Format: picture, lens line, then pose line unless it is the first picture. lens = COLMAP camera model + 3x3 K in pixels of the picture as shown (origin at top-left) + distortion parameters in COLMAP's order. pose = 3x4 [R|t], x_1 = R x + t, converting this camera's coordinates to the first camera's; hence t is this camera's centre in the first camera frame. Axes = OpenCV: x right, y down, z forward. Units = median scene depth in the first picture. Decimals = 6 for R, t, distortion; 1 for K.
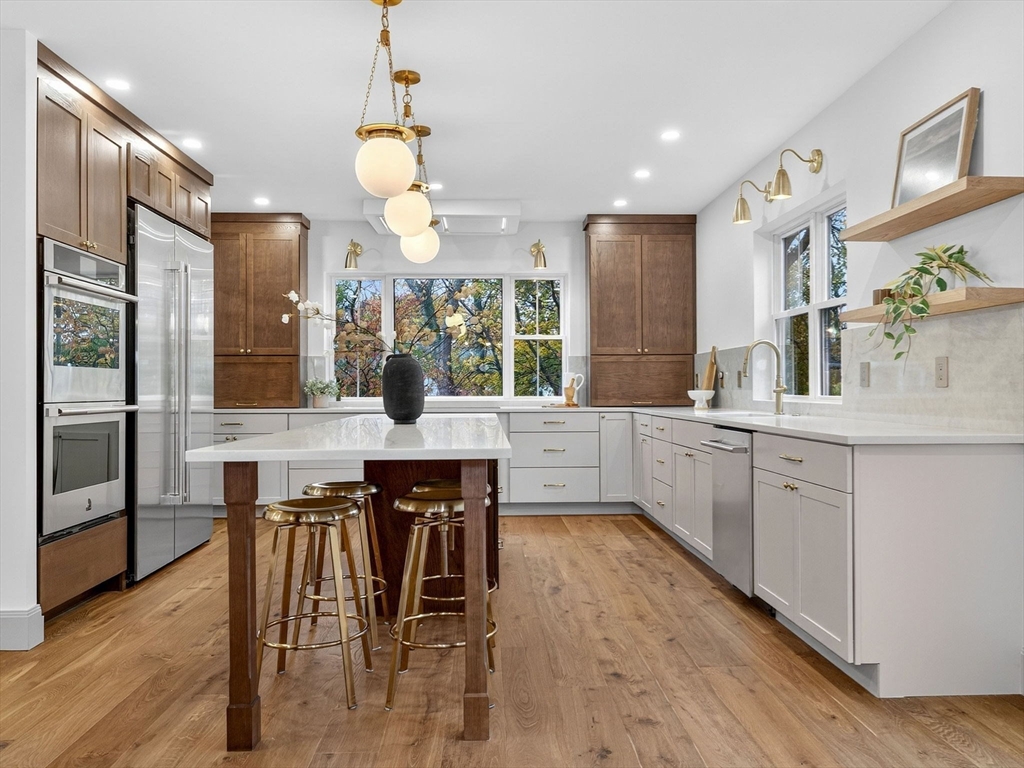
lens RADIAL K [[784.0, 0, 511.8], [0, 784.0, 388.6], [0, 0, 1]] dist [0.005533, -0.005966]
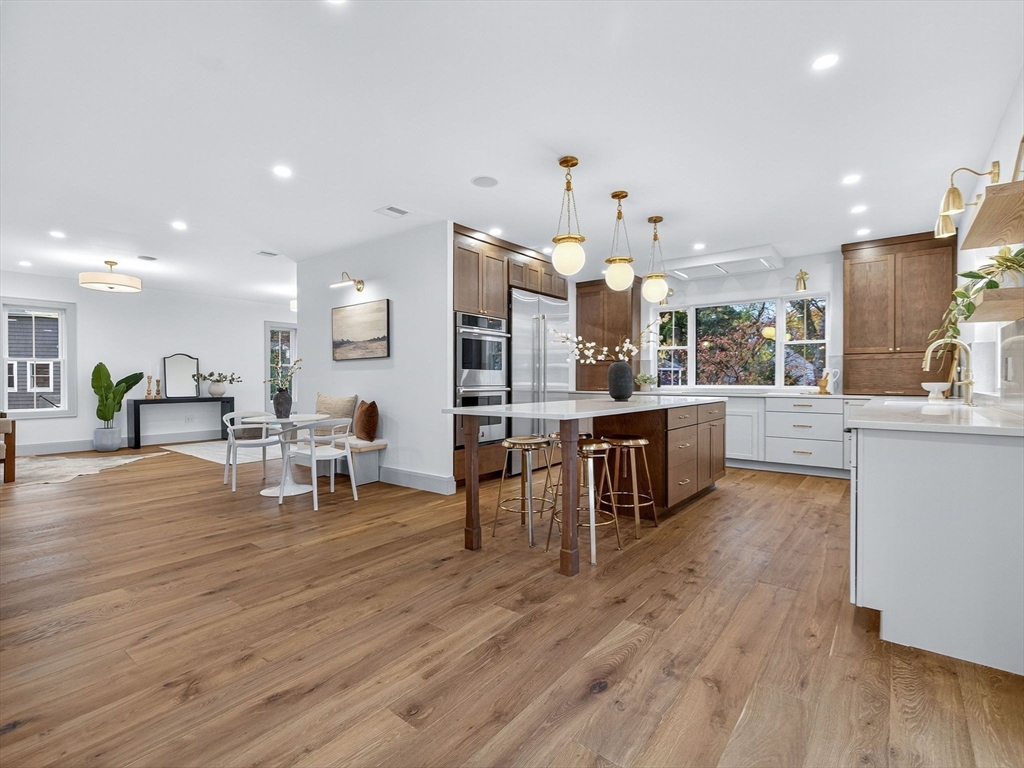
lens RADIAL K [[514.5, 0, 520.3], [0, 514.5, 384.5], [0, 0, 1]] dist [0.002444, 0.000915]
pose [[0.744602, 0.010359, -0.667428, 0.311905], [-0.002391, 0.999915, 0.012852, -0.003516], [0.667504, -0.007974, 0.744563, 0.022854]]
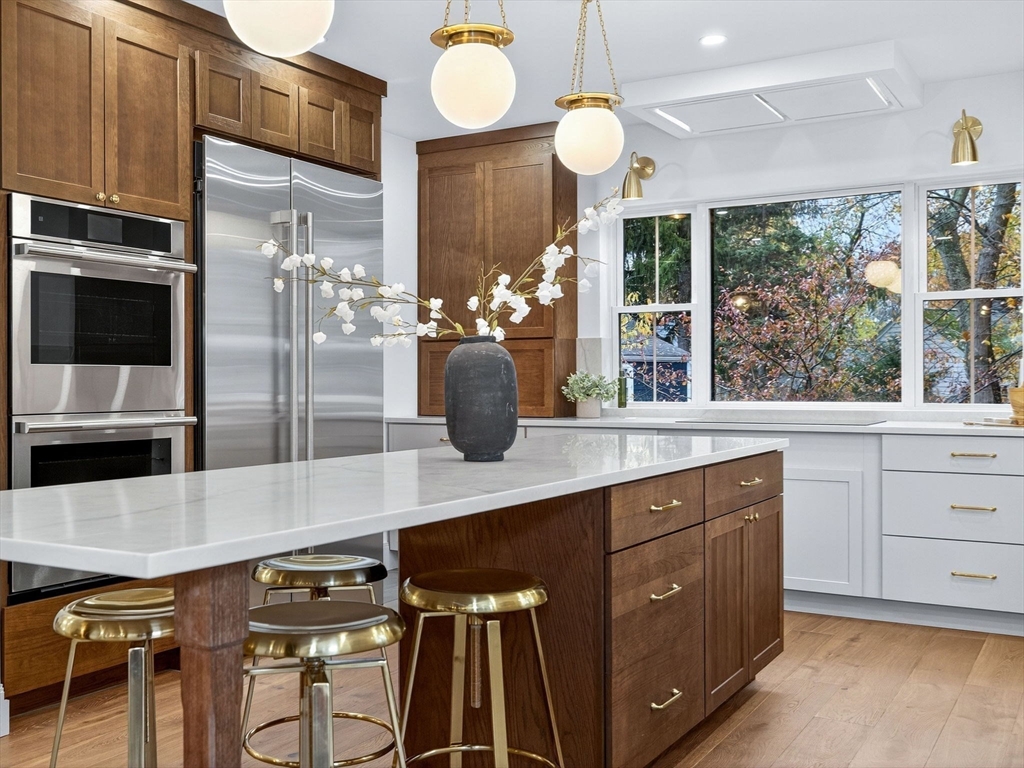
lens RADIAL K [[1046.7, 0, 508.2], [0, 1046.7, 386.7], [0, 0, 1]] dist [-0.016998, 0.000000]
pose [[0.819865, 0.005072, -0.572534, 0.218362], [0.000663, 0.999952, 0.009808, -0.010982], [0.572556, -0.008421, 0.819822, 0.280891]]
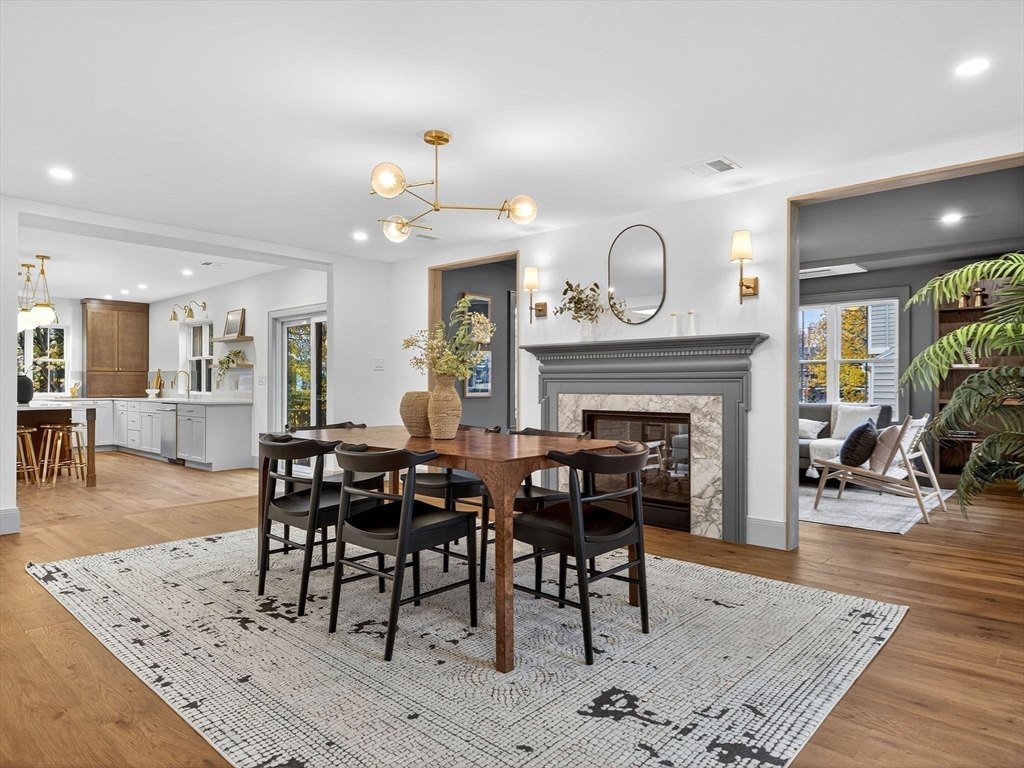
lens RADIAL K [[620.6, 0, 514.4], [0, 620.6, 379.4], [0, 0, 1]] dist [0.004375, 0.001188]
pose [[0.704218, 0.009908, 0.709914, -0.285734], [-0.002802, 0.999934, -0.011177, -0.009385], [-0.709978, 0.005882, 0.704199, -0.959403]]
